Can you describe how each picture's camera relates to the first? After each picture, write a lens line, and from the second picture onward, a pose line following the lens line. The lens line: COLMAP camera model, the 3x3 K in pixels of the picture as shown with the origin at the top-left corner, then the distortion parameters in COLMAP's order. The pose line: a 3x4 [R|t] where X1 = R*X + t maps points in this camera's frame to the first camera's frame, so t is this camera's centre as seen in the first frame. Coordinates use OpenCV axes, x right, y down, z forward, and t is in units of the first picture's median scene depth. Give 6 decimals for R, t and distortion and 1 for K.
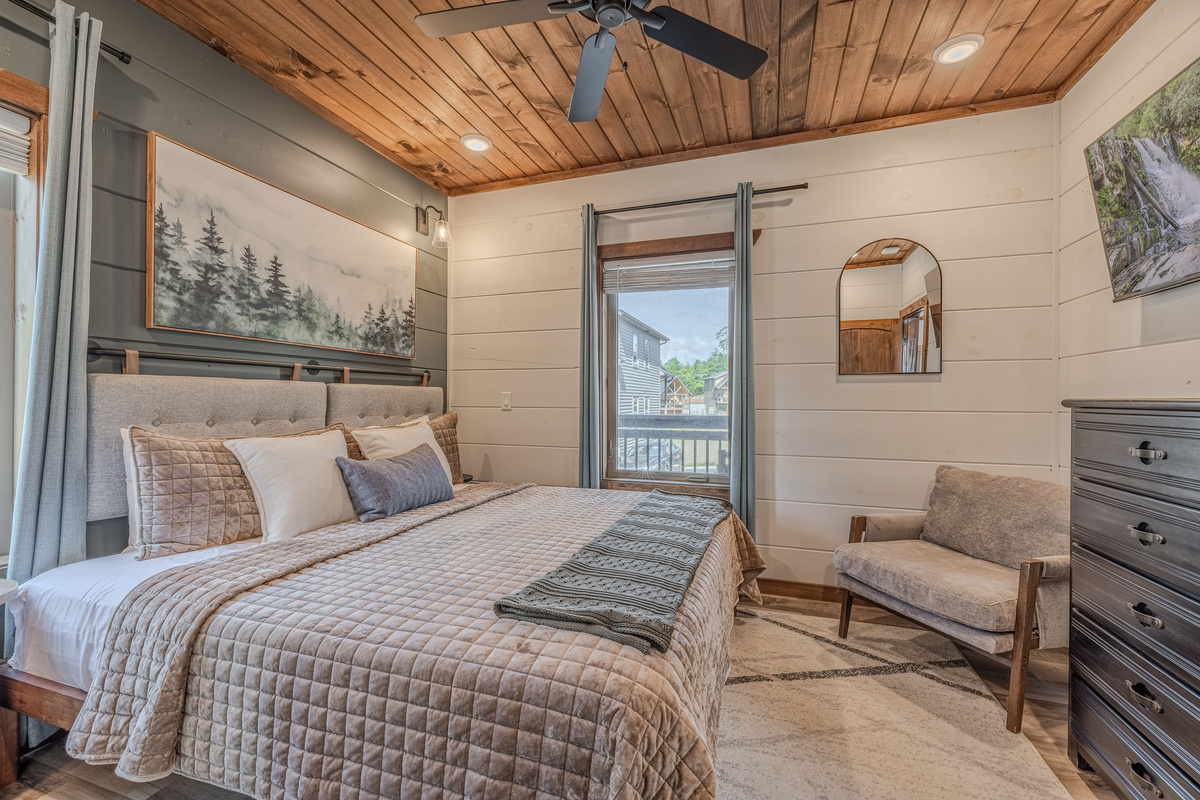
lens RADIAL K [[505.2, 0, 599.6], [0, 505.2, 399.9], [0, 0, 1]] dist [0.002491, -0.001195]
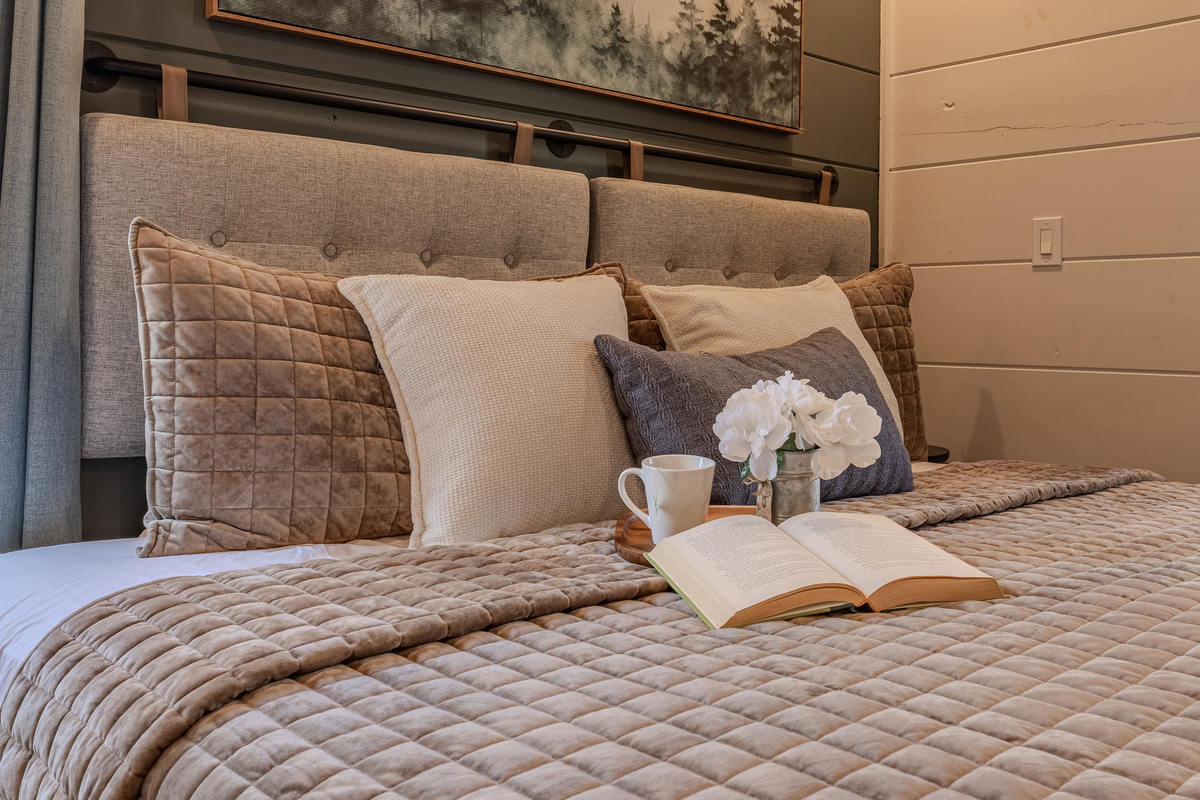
lens RADIAL K [[1105.8, 0, 640.2], [0, 1105.8, 328.4], [0, 0, 1]] dist [-0.009009, 0.000000]
pose [[0.884819, 0.005078, -0.465906, -0.121227], [-0.004369, 0.999987, 0.002601, 0.097036], [0.465913, -0.000266, 0.884830, 0.299956]]
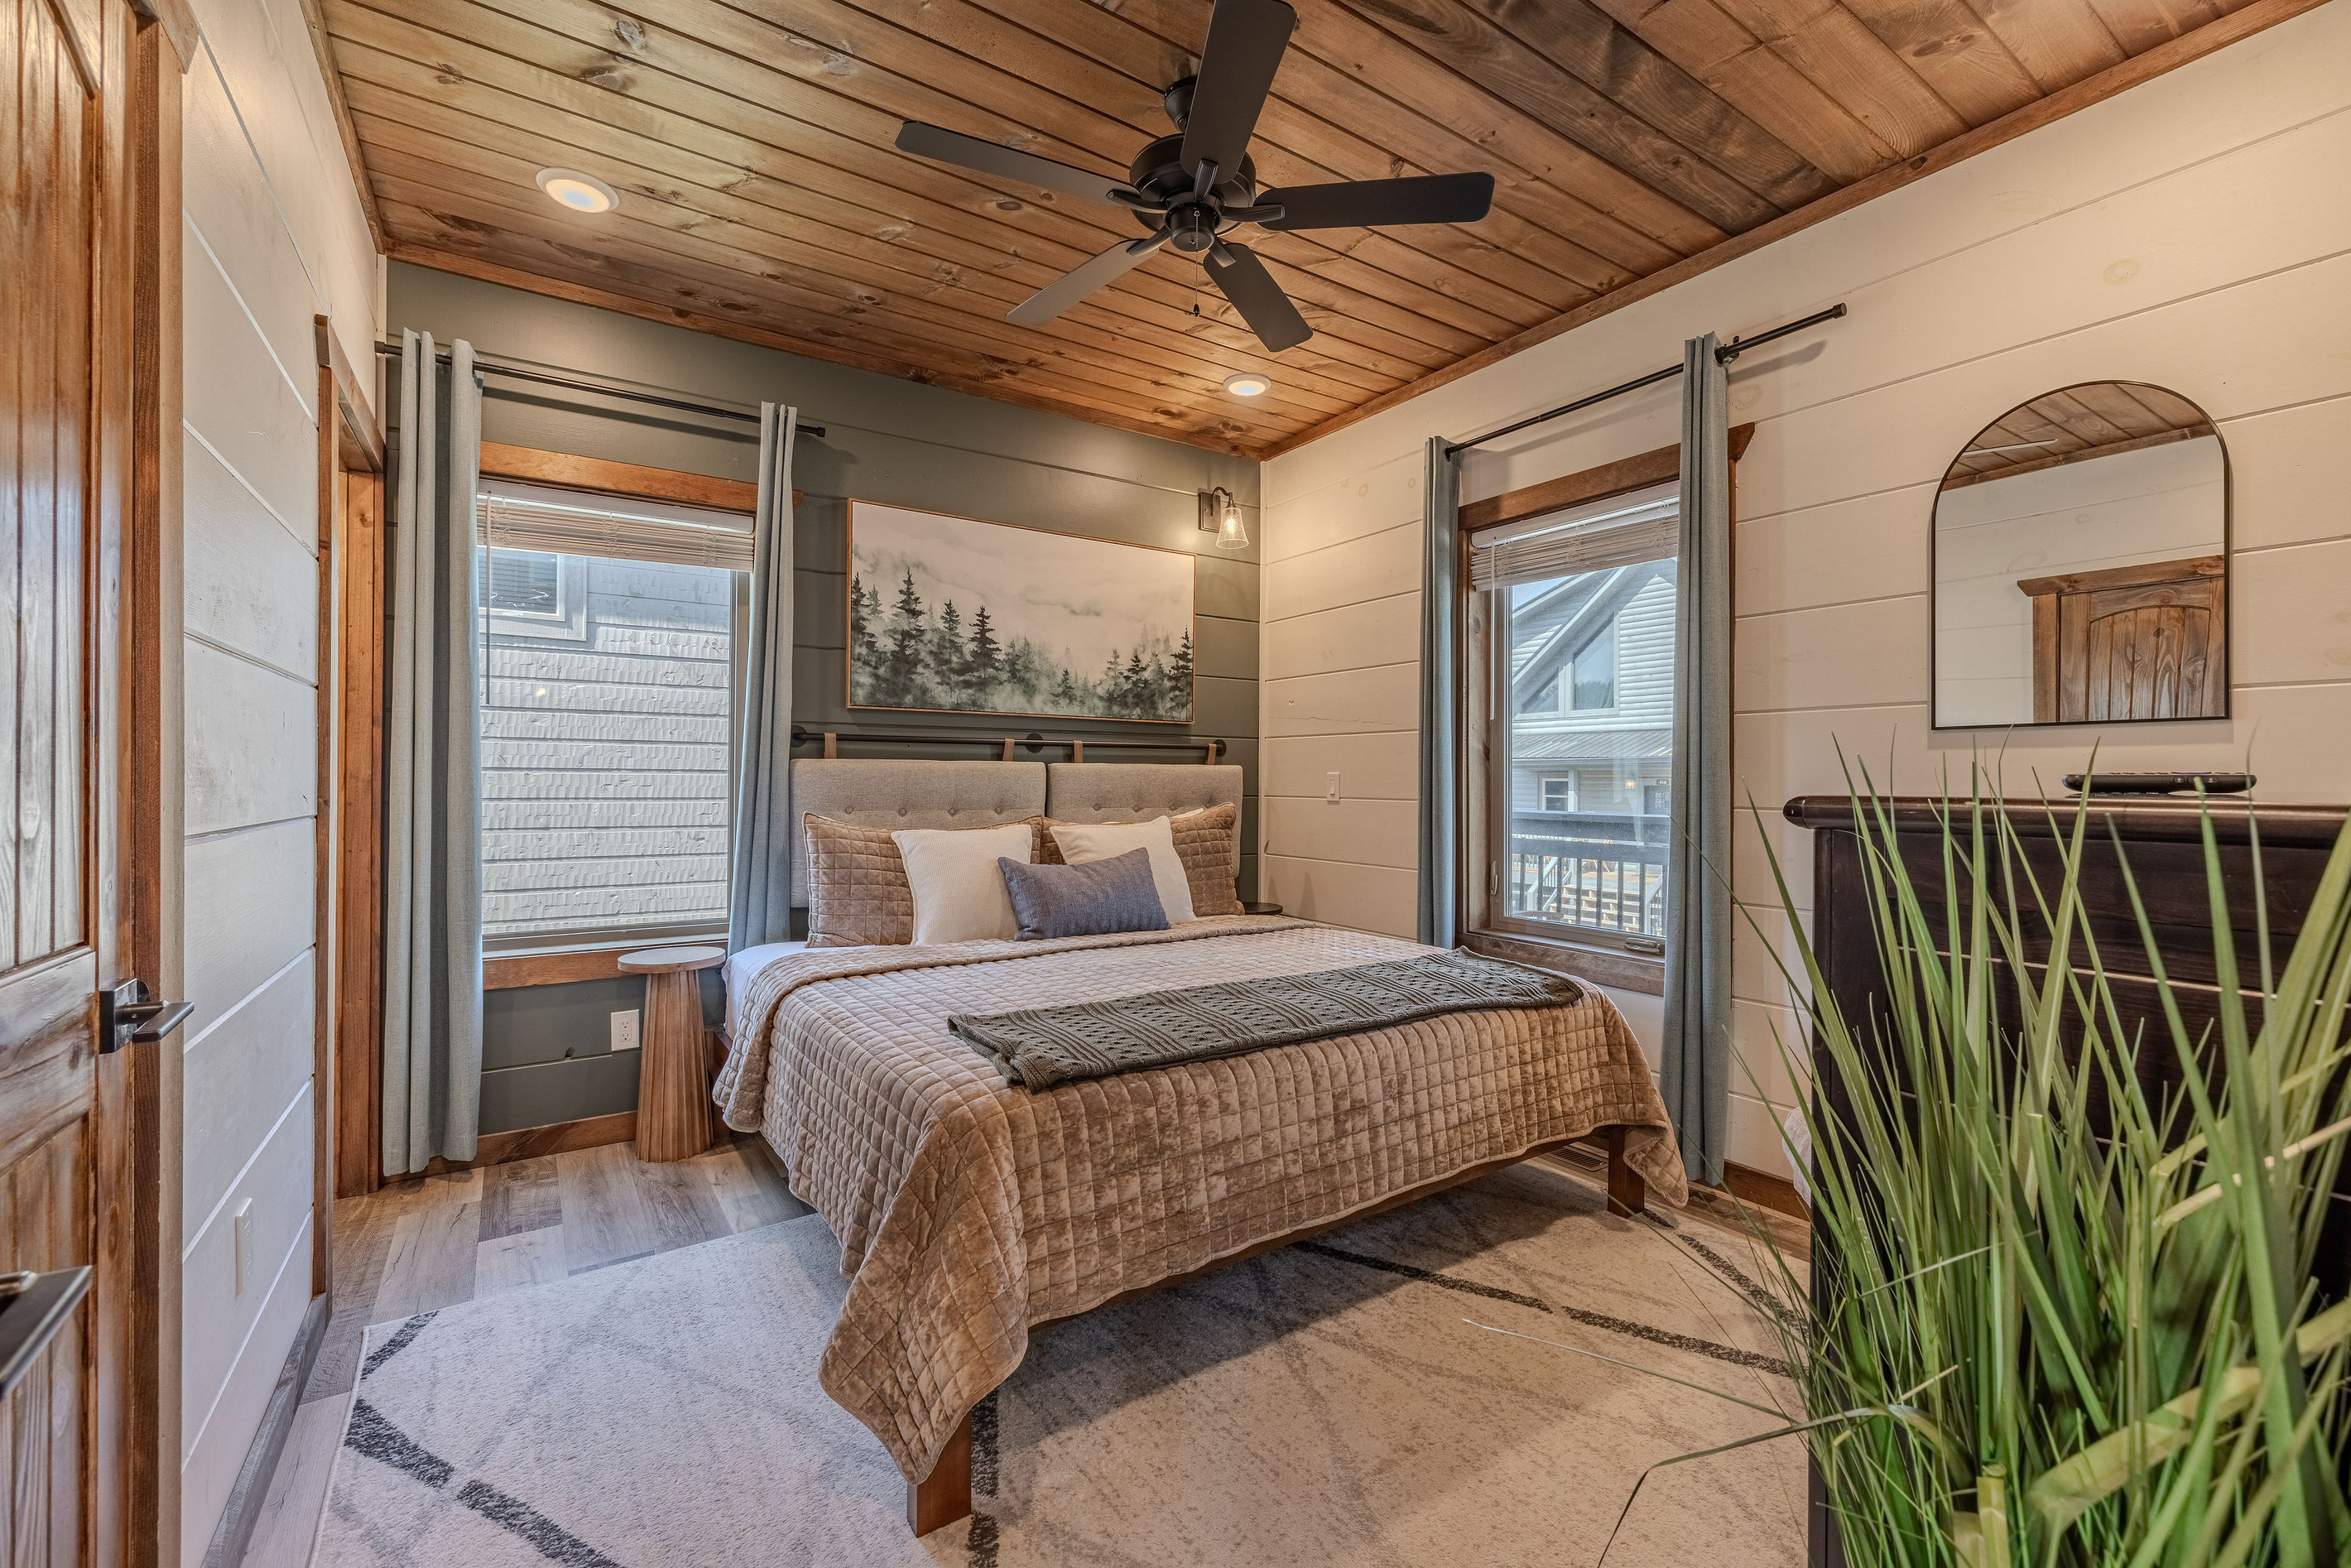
lens RADIAL K [[989.8, 0, 1168.2], [0, 989.8, 780.1], [0, 0, 1]] dist [0.002491, -0.001195]
pose [[0.791139, 0.000106, -0.611636, 0.595590], [-0.001629, 0.999997, -0.001934, -0.006087], [0.611634, 0.002526, 0.791137, -0.072290]]
